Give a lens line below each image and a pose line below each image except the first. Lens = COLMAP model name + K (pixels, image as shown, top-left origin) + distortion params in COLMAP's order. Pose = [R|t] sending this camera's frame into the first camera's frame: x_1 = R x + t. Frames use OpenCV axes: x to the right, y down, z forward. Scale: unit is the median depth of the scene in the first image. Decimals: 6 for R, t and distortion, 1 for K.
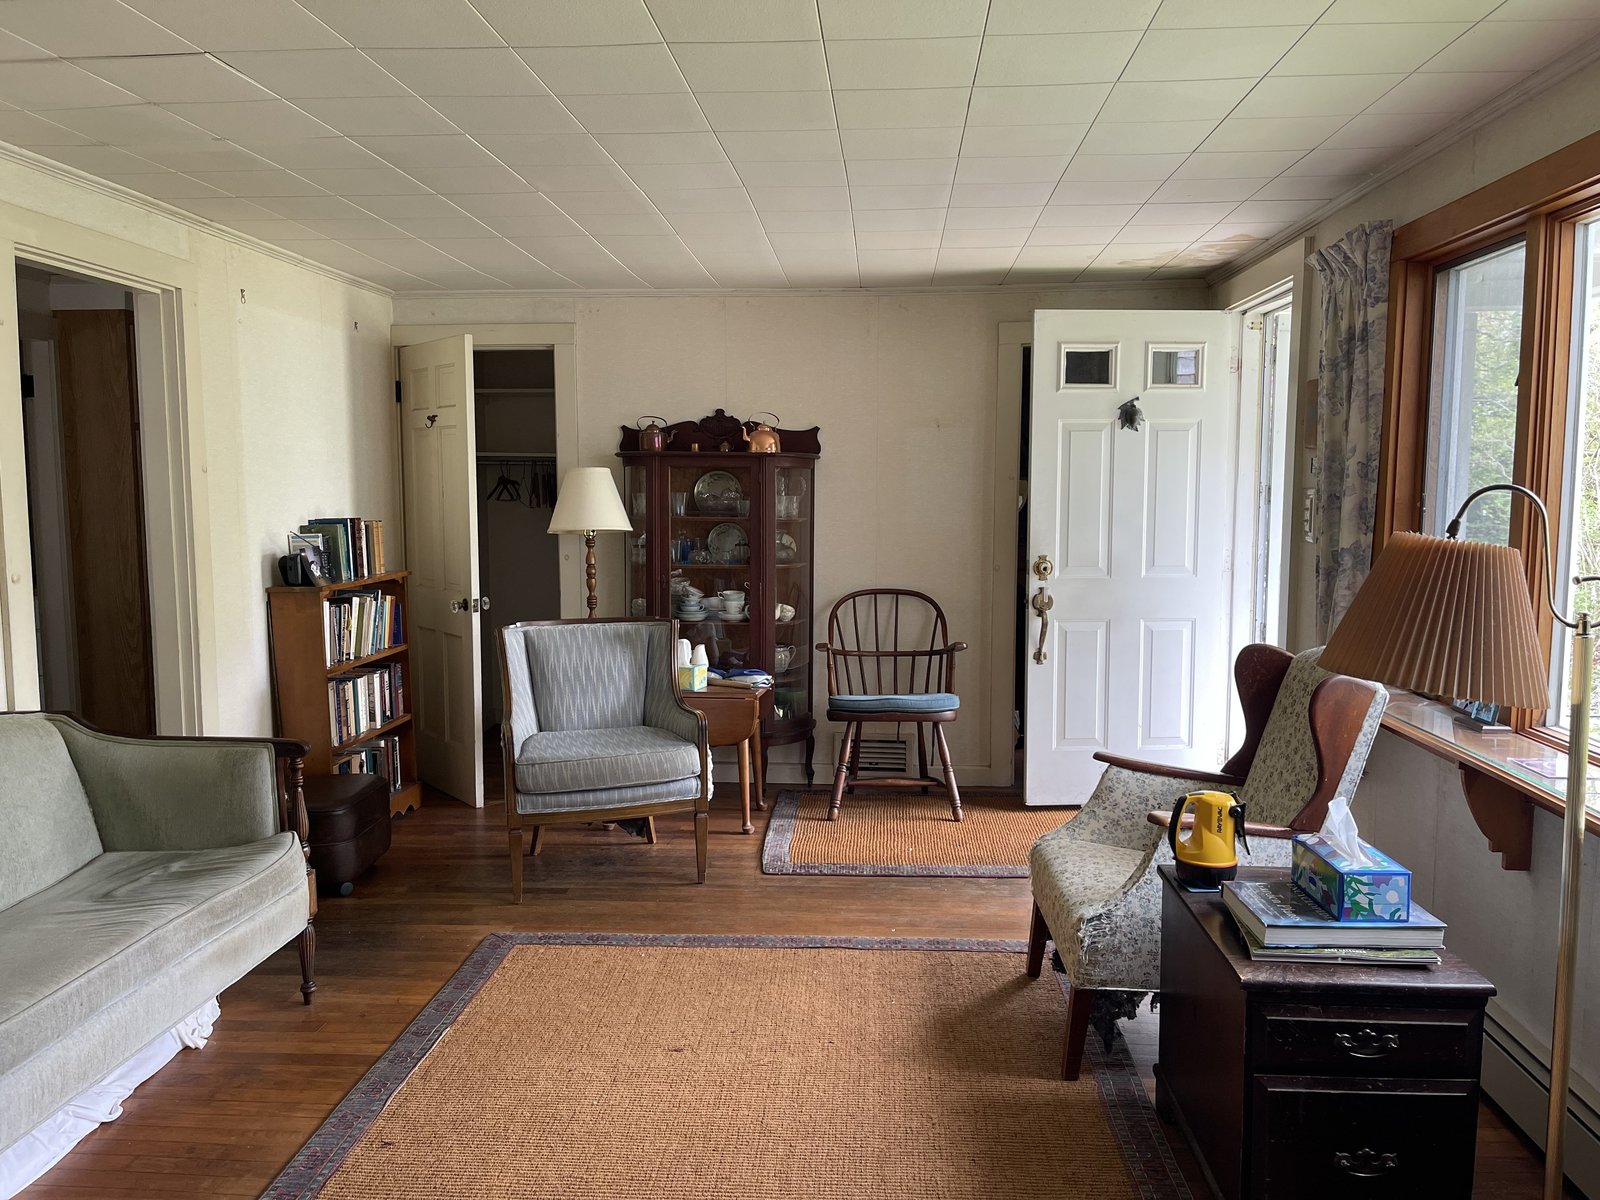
lens RADIAL K [[1228.1, 0, 799.9], [0, 1228.1, 604.6], [0, 0, 1]] dist [0.062510, -0.050666]
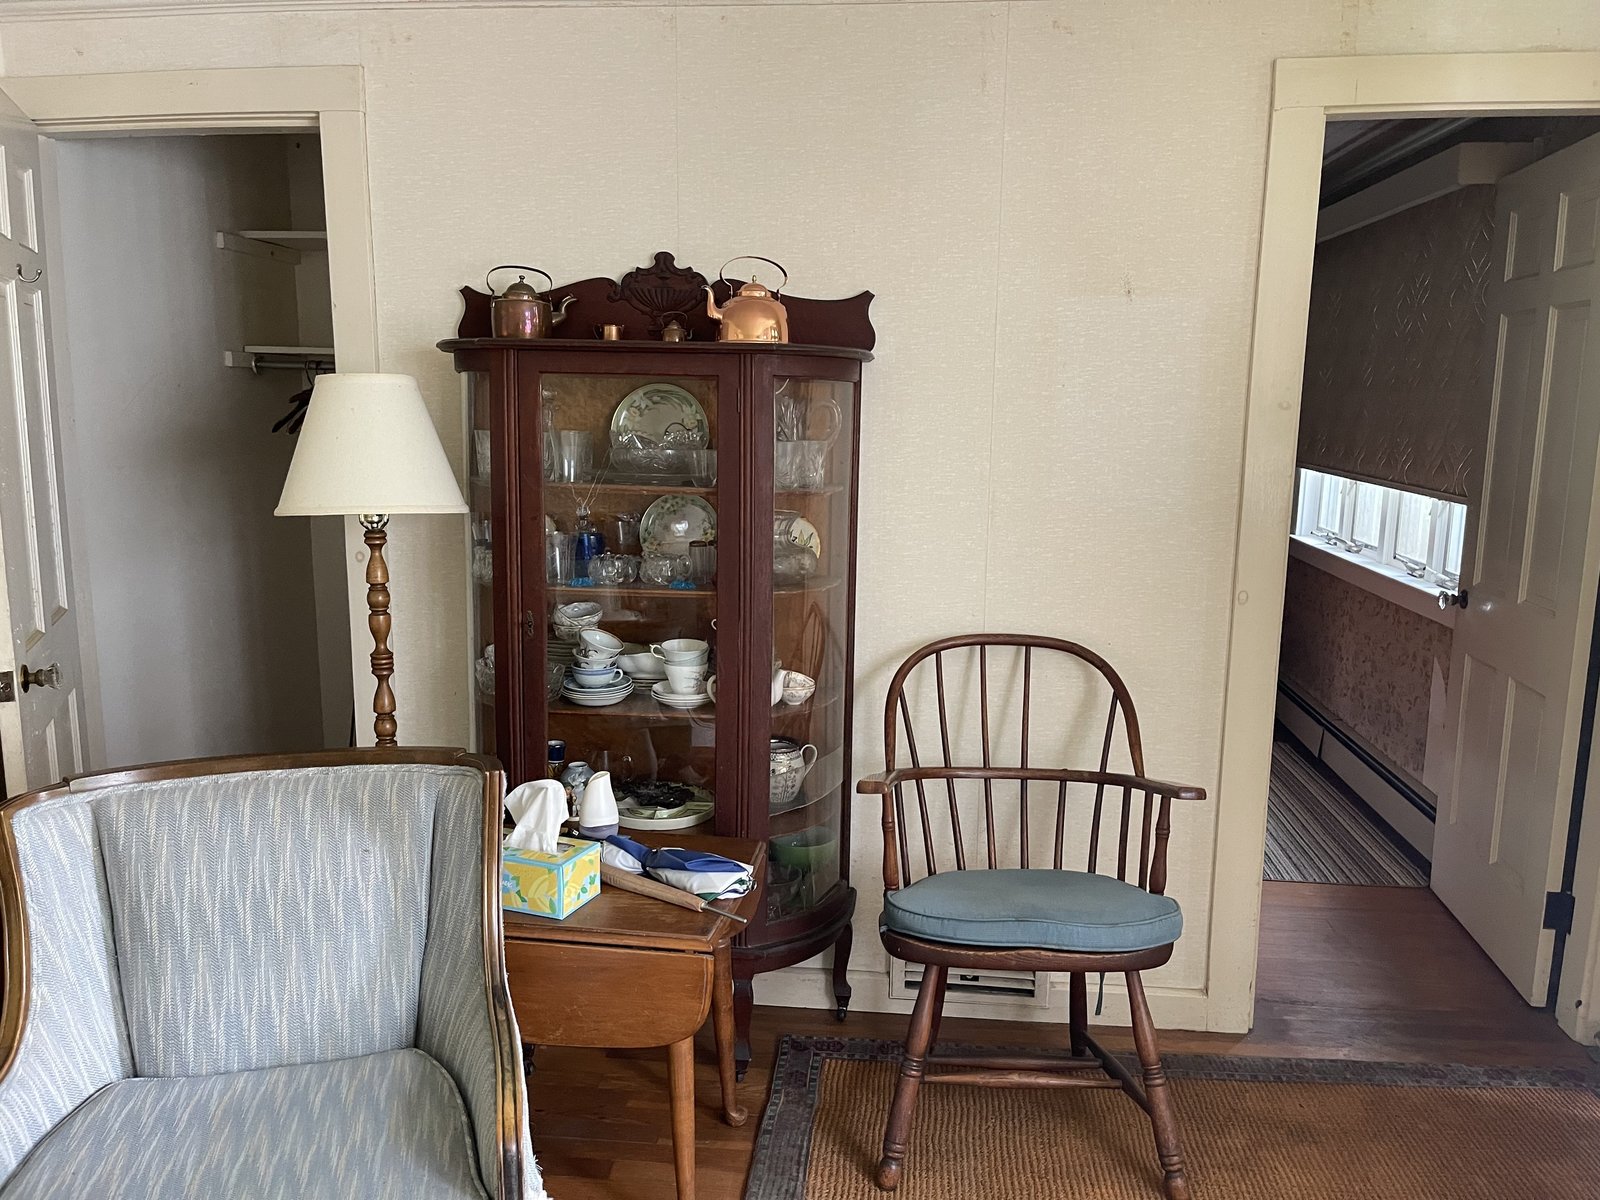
lens RADIAL K [[1228.1, 0, 800.9], [0, 1228.1, 593.6], [0, 0, 1]] dist [0.062510, -0.050666]
pose [[0.999316, 0.016110, -0.033280, 0.005879], [-0.014042, 0.998011, 0.061461, -0.058355], [0.034204, -0.060952, 0.997555, 0.524517]]
